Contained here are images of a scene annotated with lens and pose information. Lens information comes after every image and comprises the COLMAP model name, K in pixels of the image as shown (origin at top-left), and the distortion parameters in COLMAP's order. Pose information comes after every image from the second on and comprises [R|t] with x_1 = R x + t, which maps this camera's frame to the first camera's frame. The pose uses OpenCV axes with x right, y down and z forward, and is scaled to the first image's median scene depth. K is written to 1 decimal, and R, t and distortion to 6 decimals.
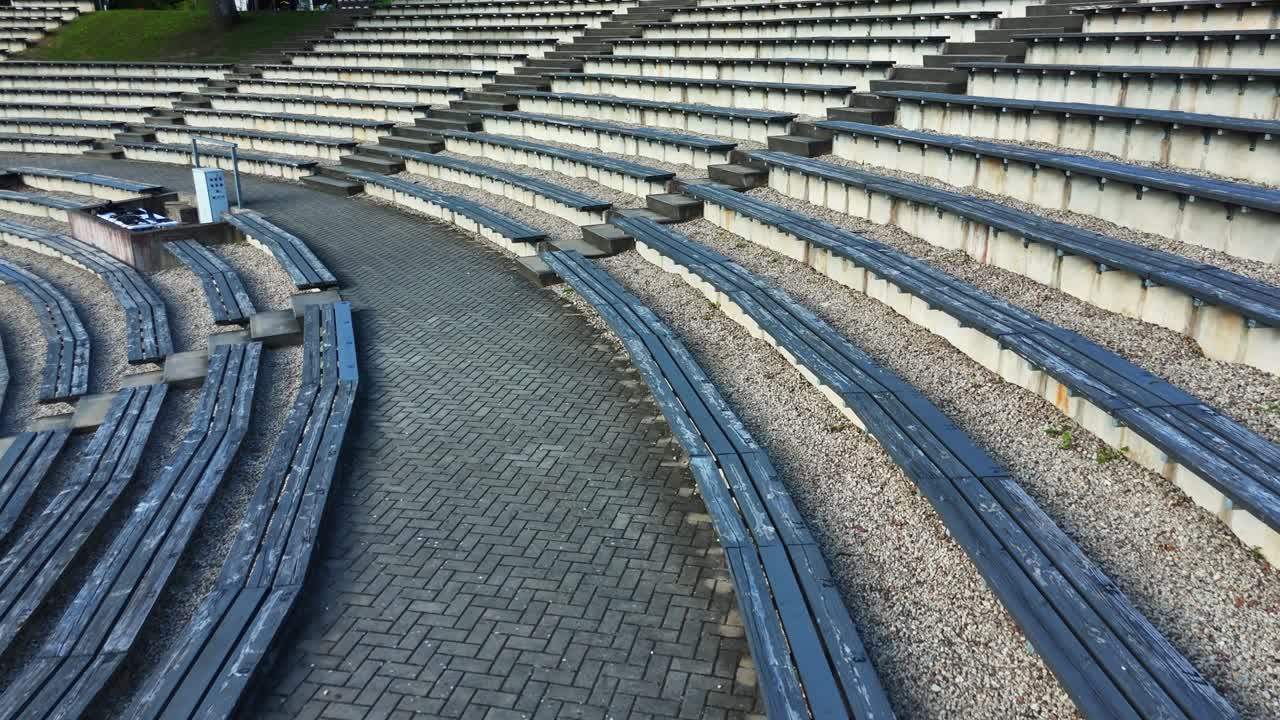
lens RADIAL K [[1020.6, 0, 641.1], [0, 1020.6, 361.6], [0, 0, 1]] dist [0.020536, -0.028611]
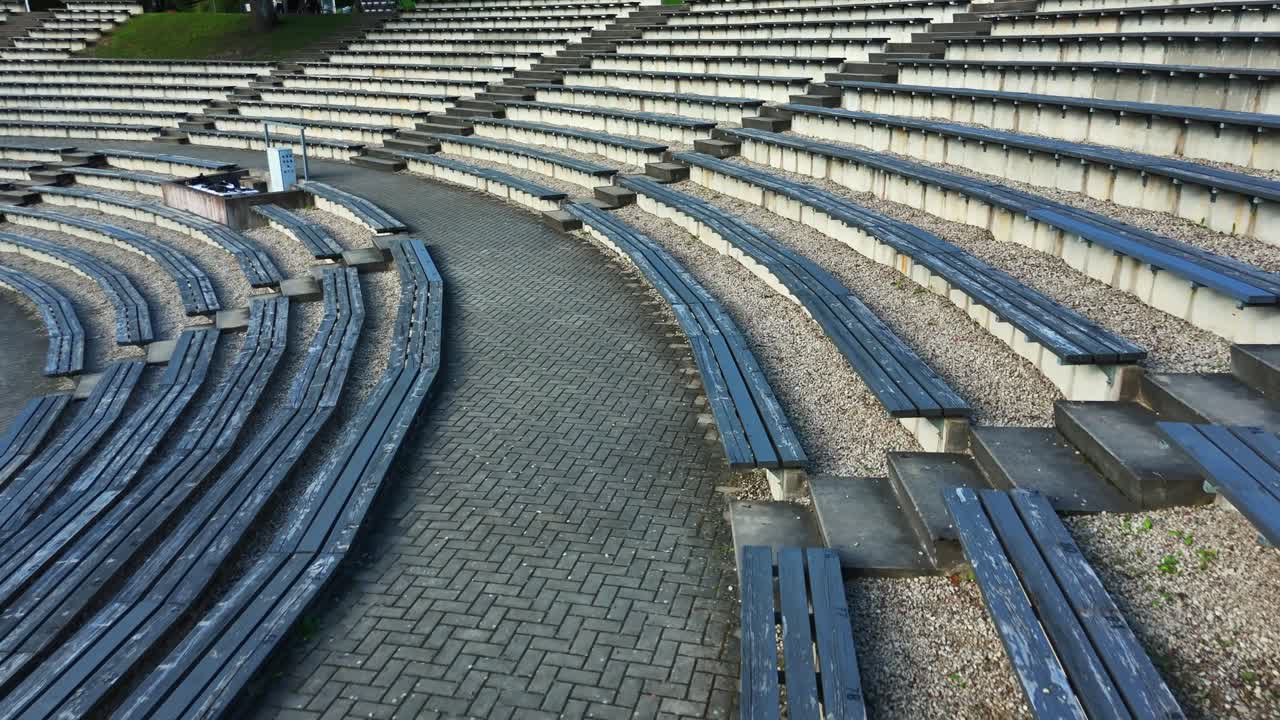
lens RADIAL K [[1020.6, 0, 638.7], [0, 1020.6, 358.9], [0, 0, 1]] dist [0.020536, -0.028611]
pose [[0.999998, 0.000760, -0.002012, -0.000044], [-0.000764, 0.999998, -0.001829, 0.081354], [0.002011, 0.001830, 0.999996, -0.264520]]
